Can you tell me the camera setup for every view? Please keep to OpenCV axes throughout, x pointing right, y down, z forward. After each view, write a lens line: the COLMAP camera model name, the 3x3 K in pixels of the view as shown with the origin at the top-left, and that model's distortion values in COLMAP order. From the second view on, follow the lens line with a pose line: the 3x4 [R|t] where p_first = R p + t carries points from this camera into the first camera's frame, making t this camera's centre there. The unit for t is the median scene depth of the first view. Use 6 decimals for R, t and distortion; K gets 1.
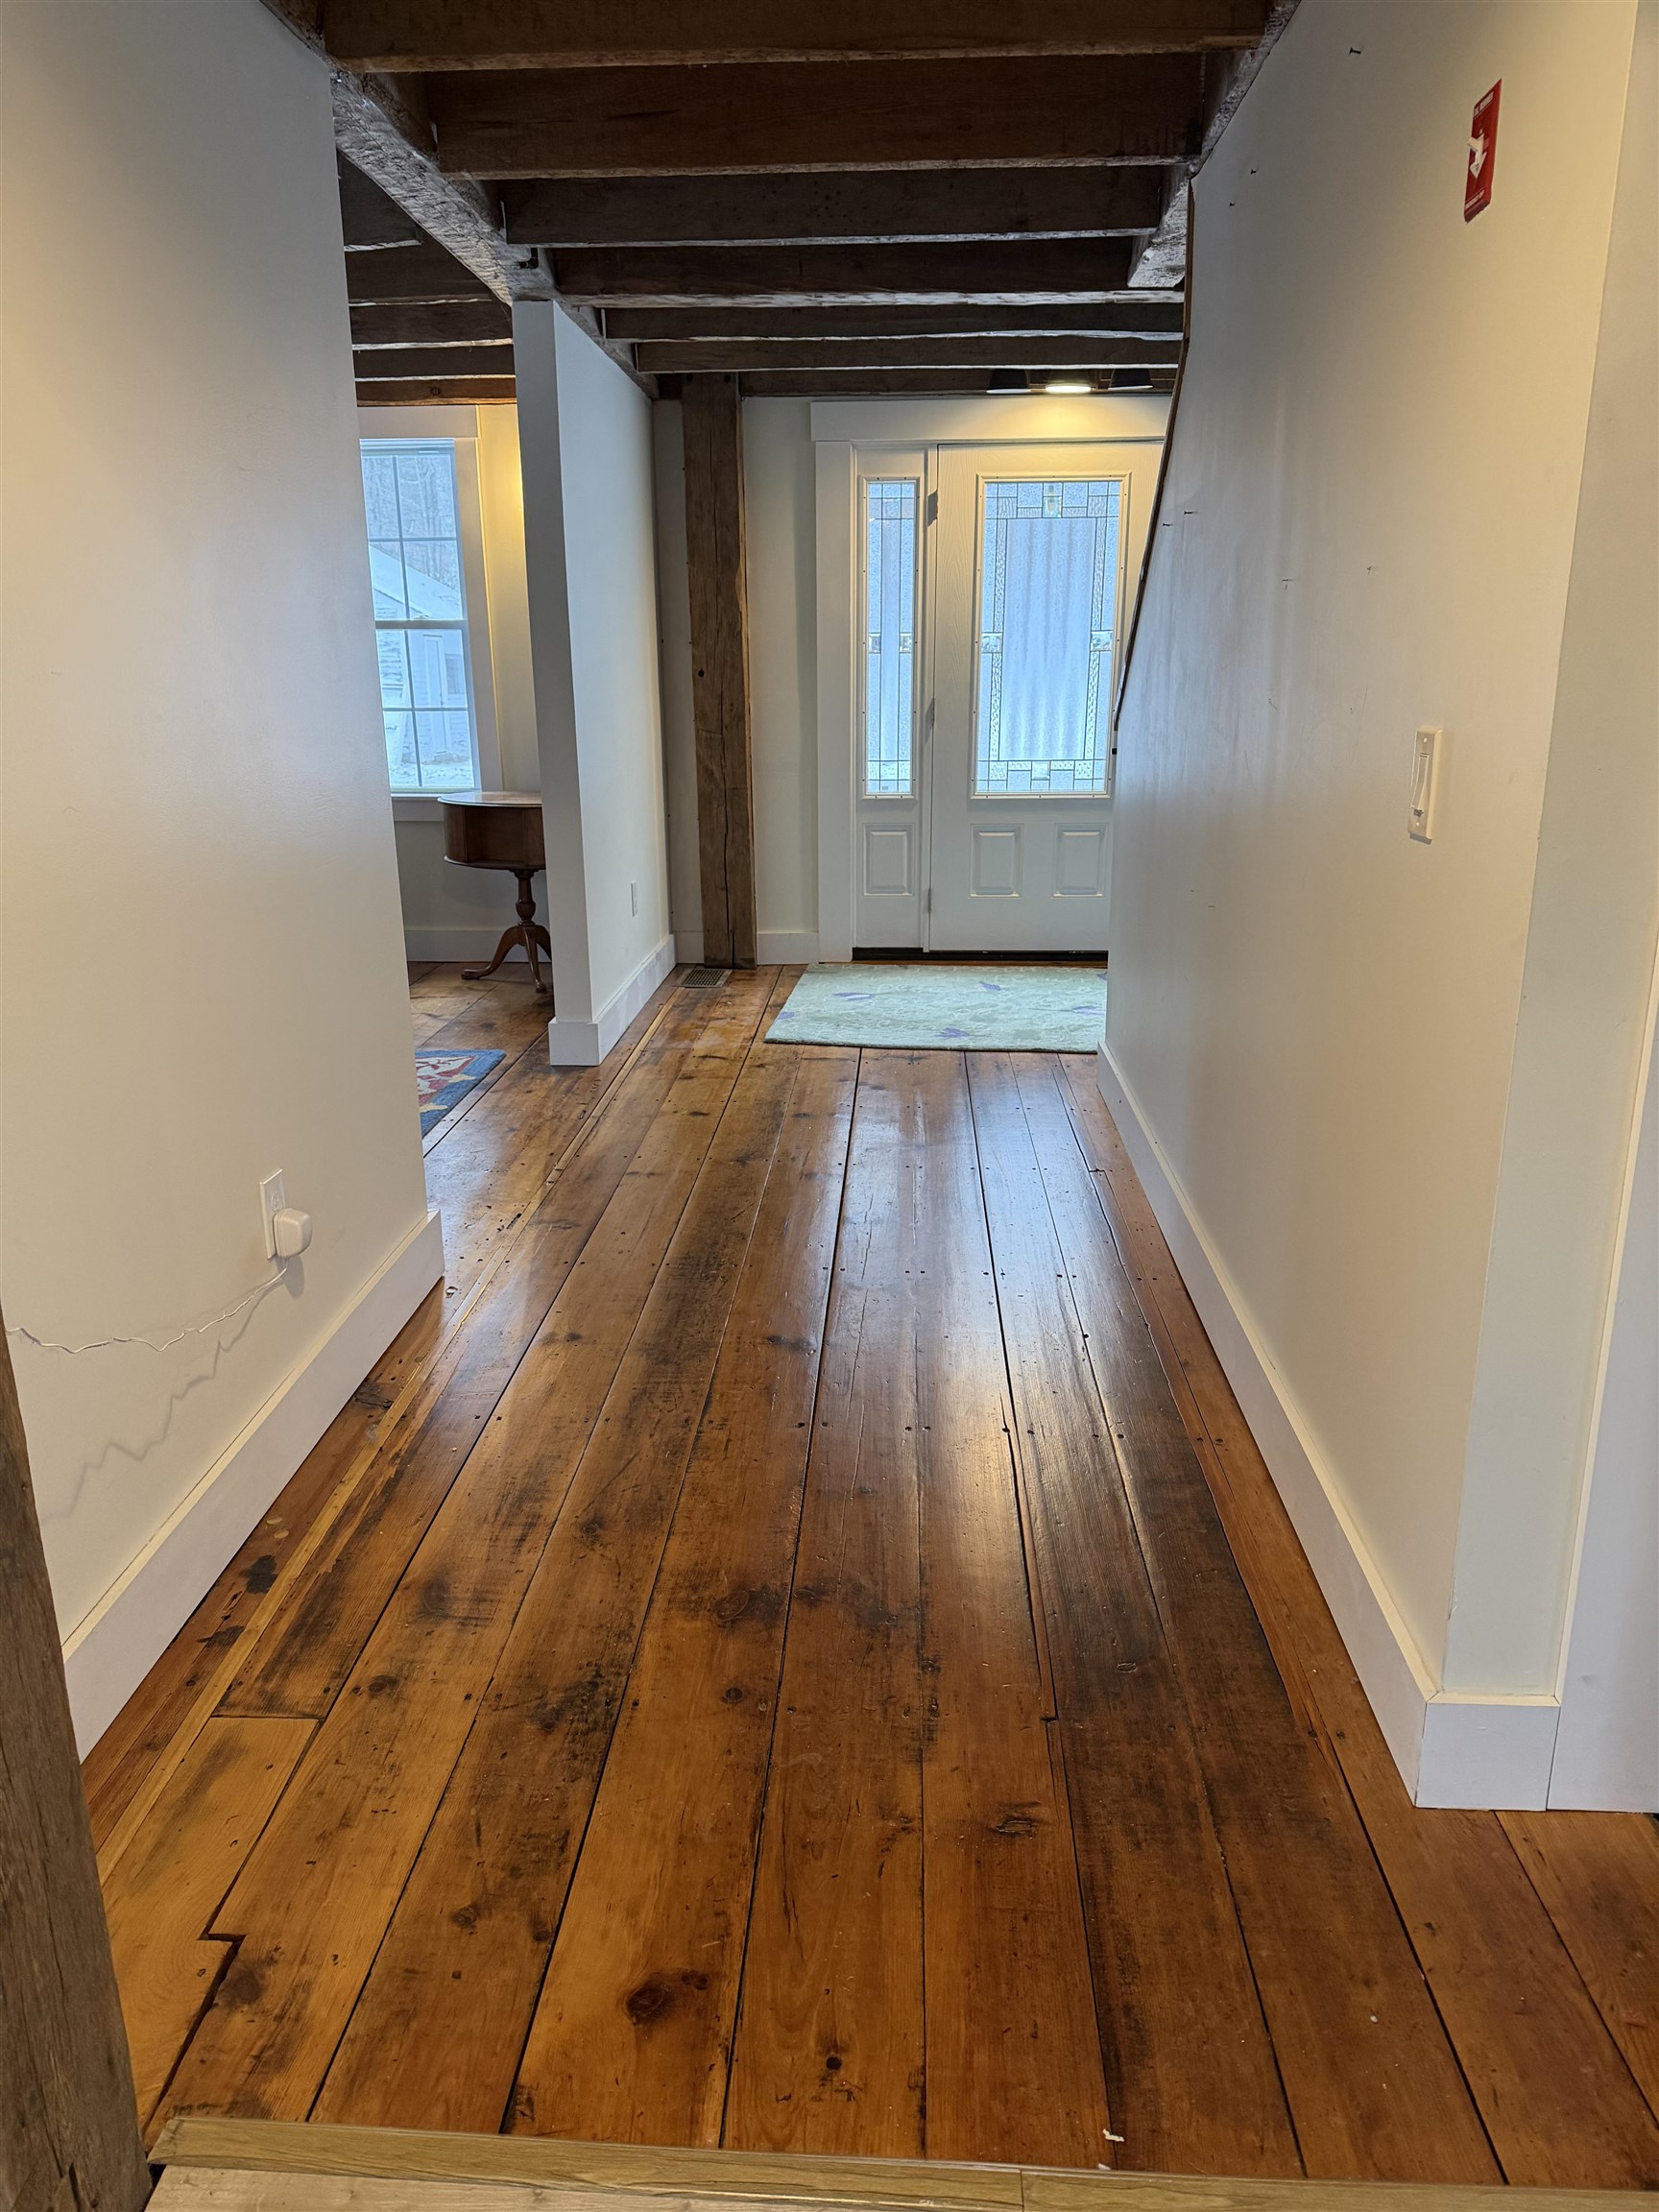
lens RADIAL K [[1512.9, 0, 829.5], [0, 1512.9, 1106.0], [0, 0, 1]] dist [0.002635, -0.000001]
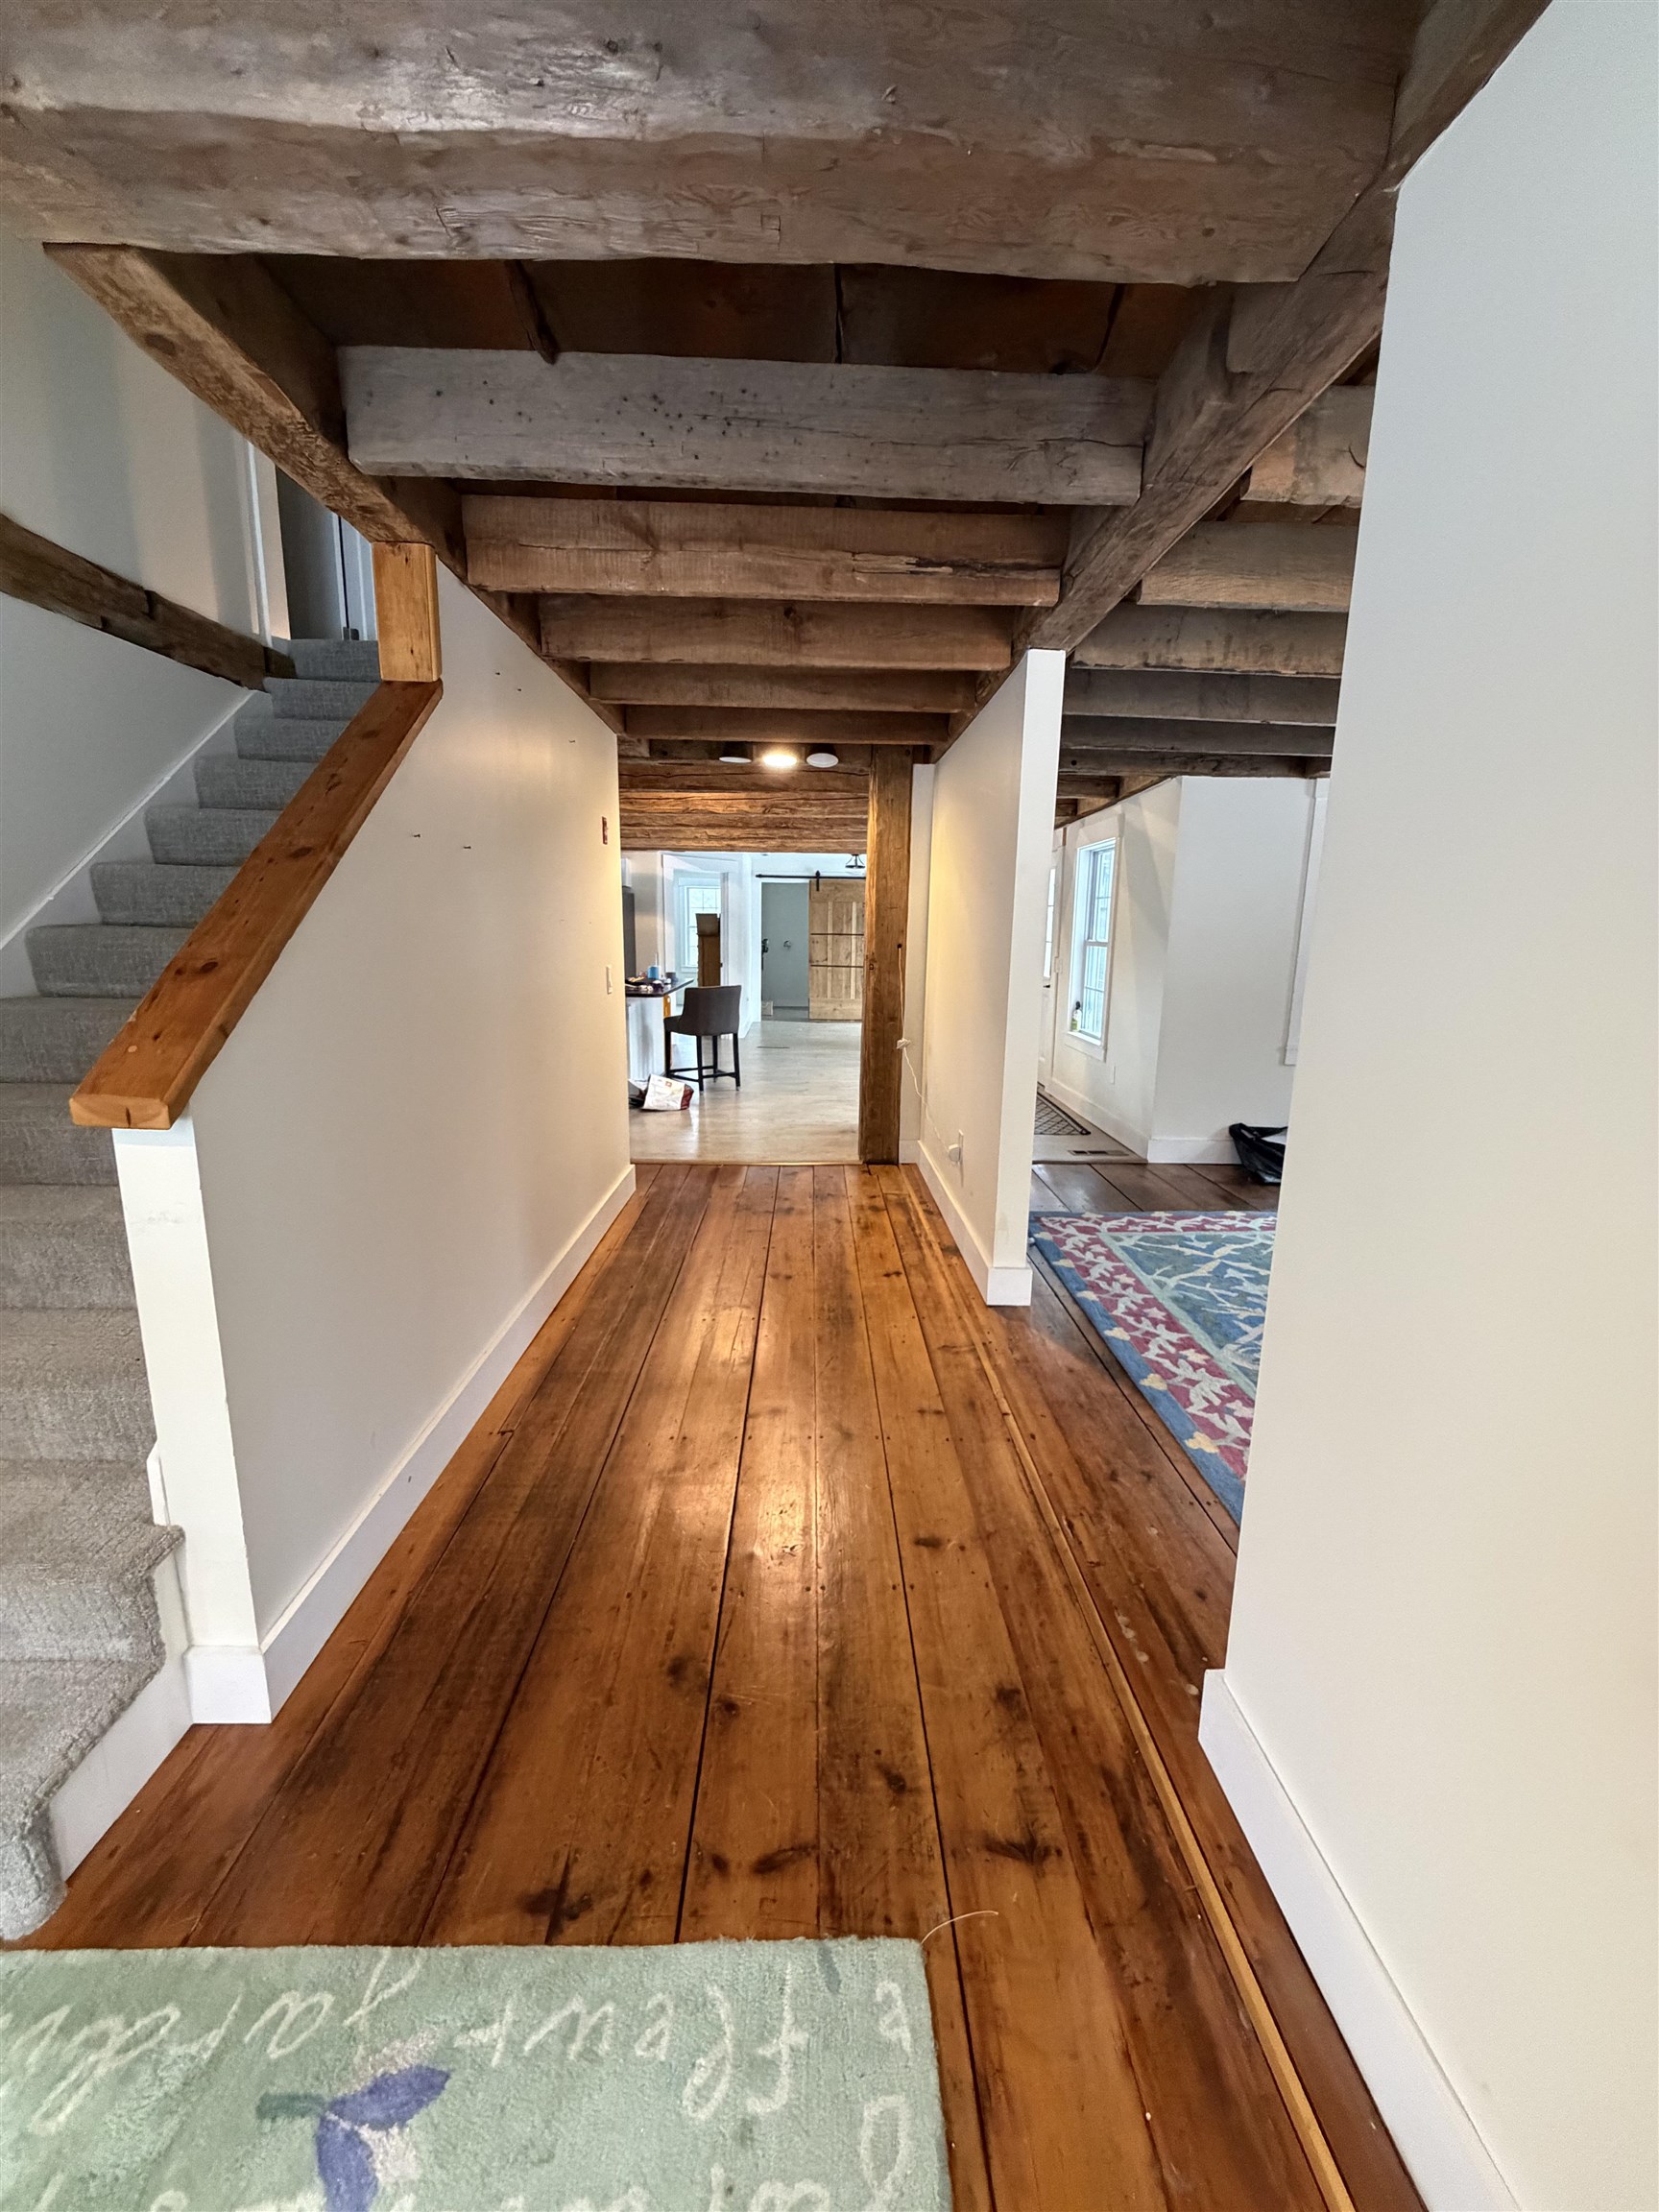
lens RADIAL K [[880.4, 0, 830.2], [0, 880.4, 1102.8], [0, 0, 1]] dist [-0.001115, -0.000032]
pose [[-0.997189, 0.001217, -0.074921, -0.001469], [-0.033557, 0.886741, 0.461046, -0.276645], [0.066996, 0.462264, -0.884208, 0.889285]]
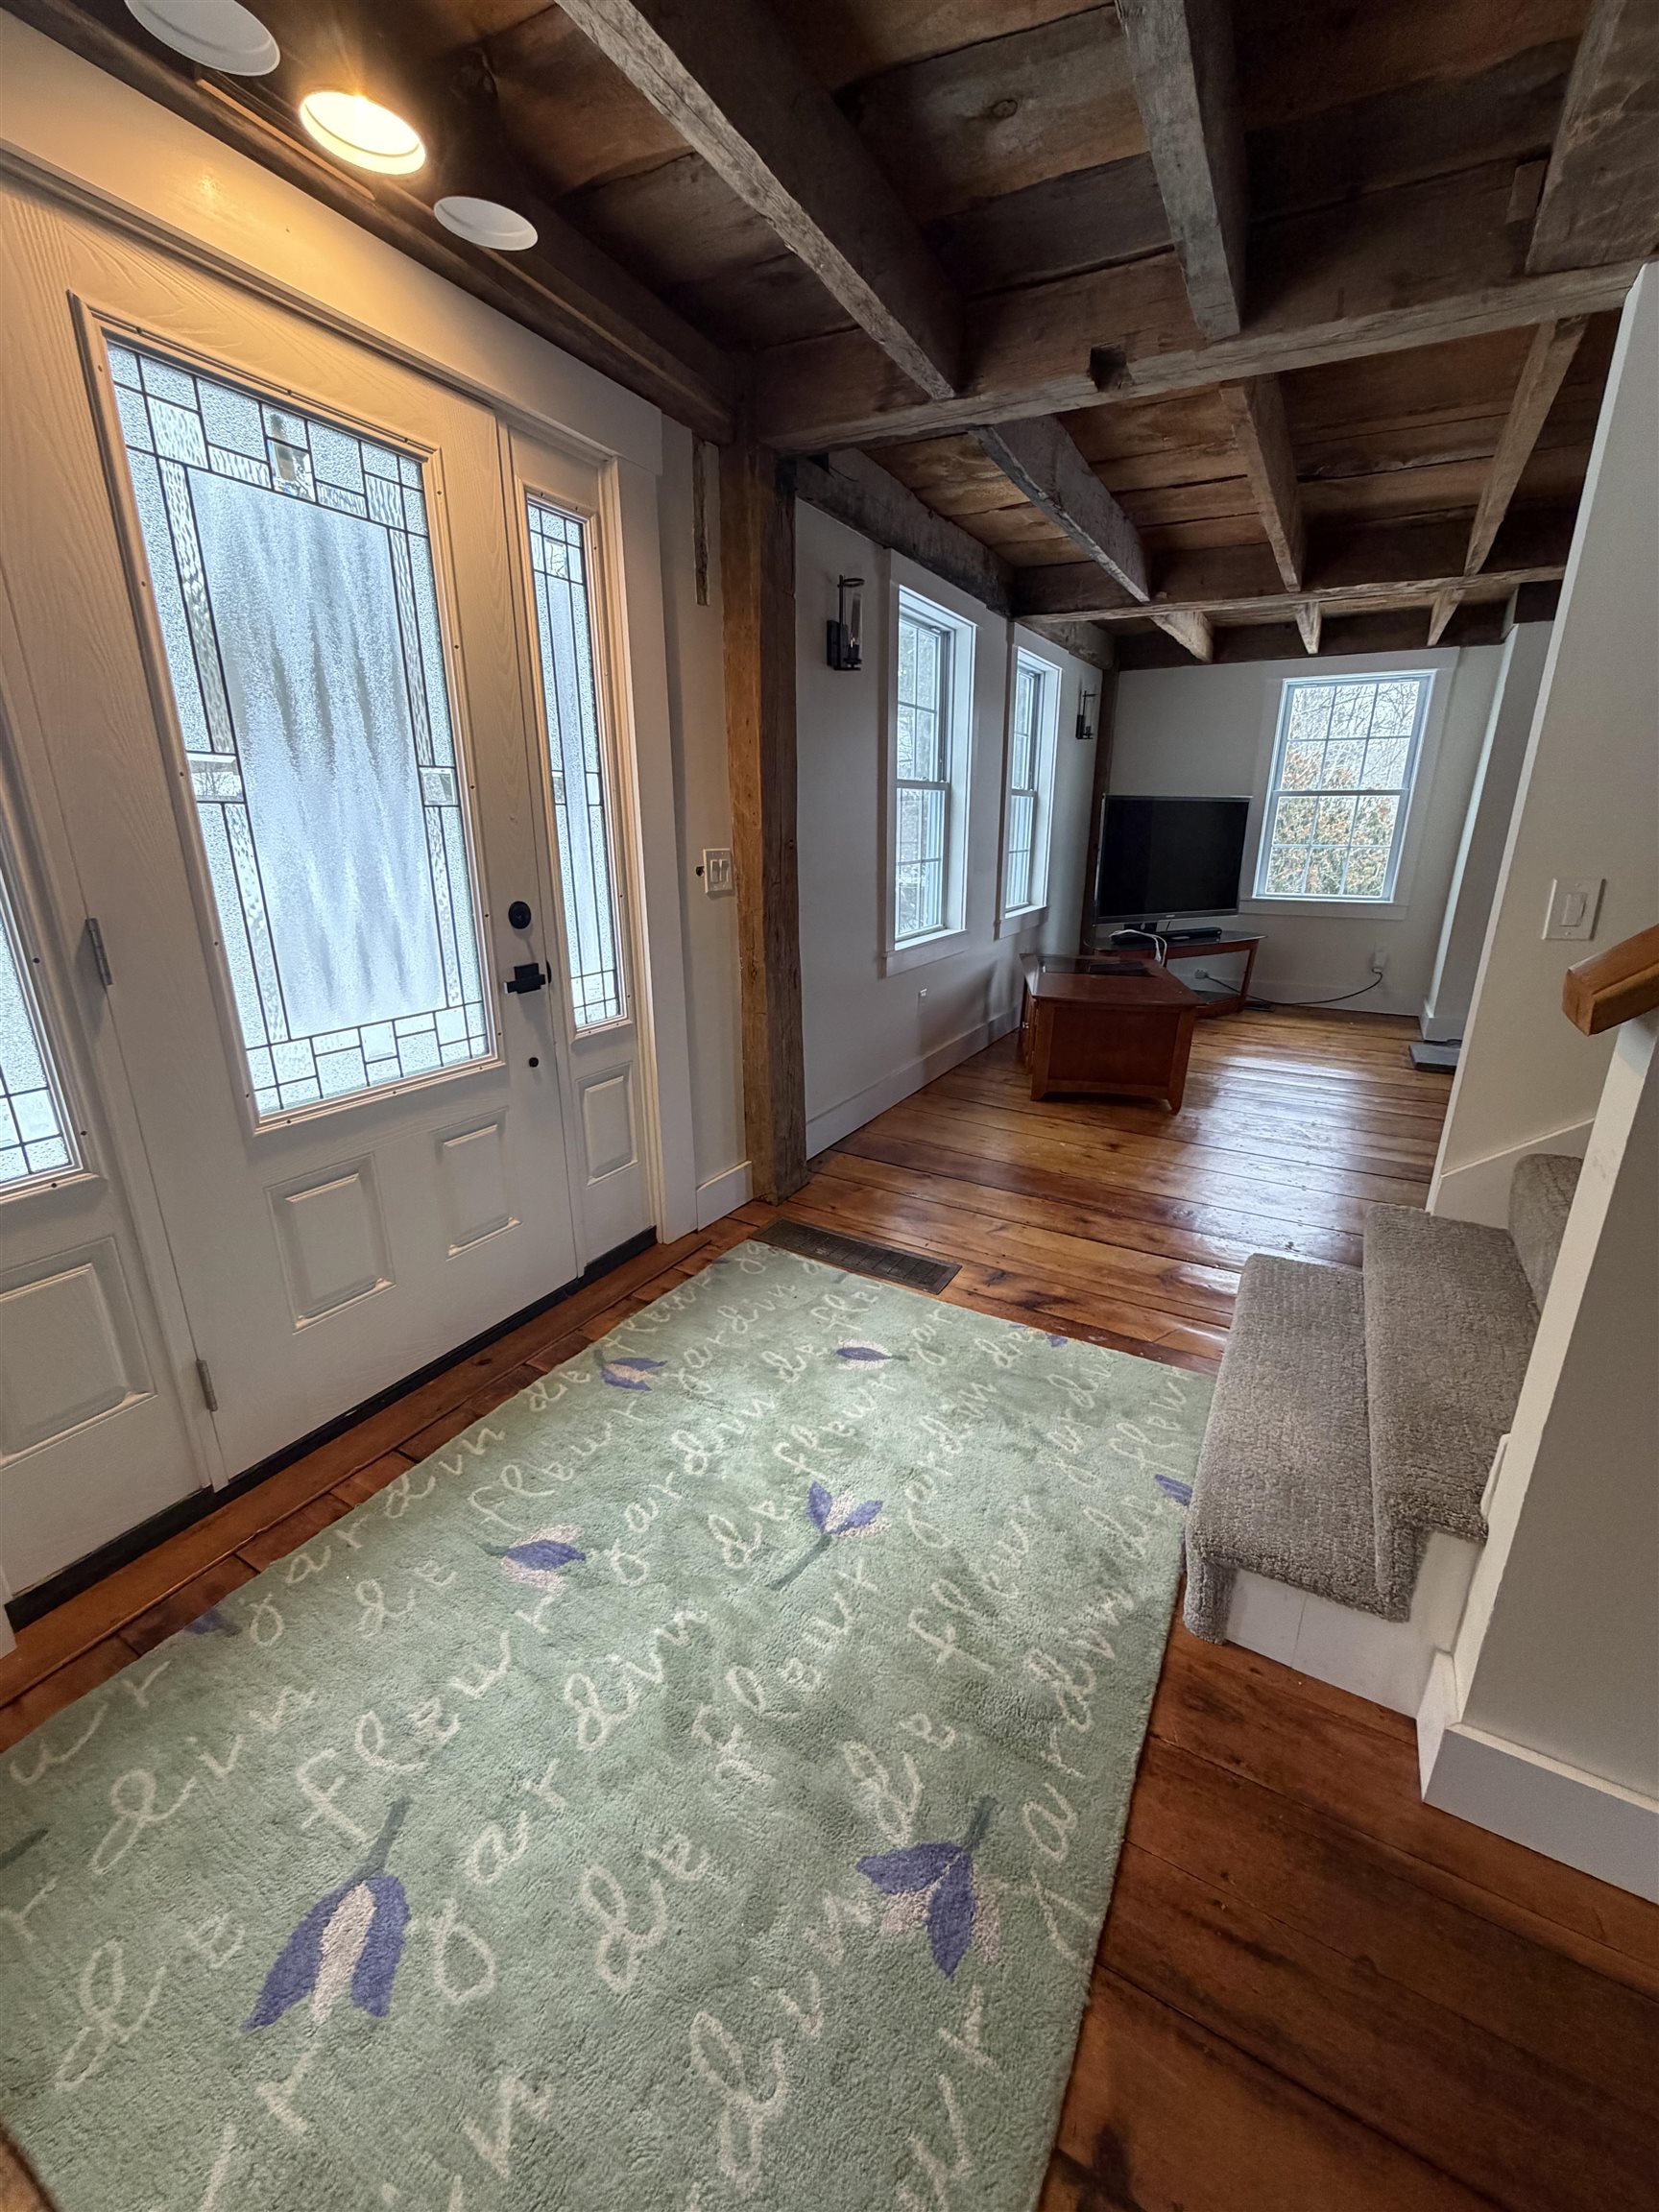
lens RADIAL K [[880.4, 0, 830.2], [0, 880.4, 1102.8], [0, 0, 1]] dist [-0.001115, -0.000032]
pose [[0.449059, -0.266335, 0.852884, -0.046244], [0.245794, 0.954535, 0.168663, -0.216529], [-0.859029, 0.133894, 0.494107, 0.738107]]
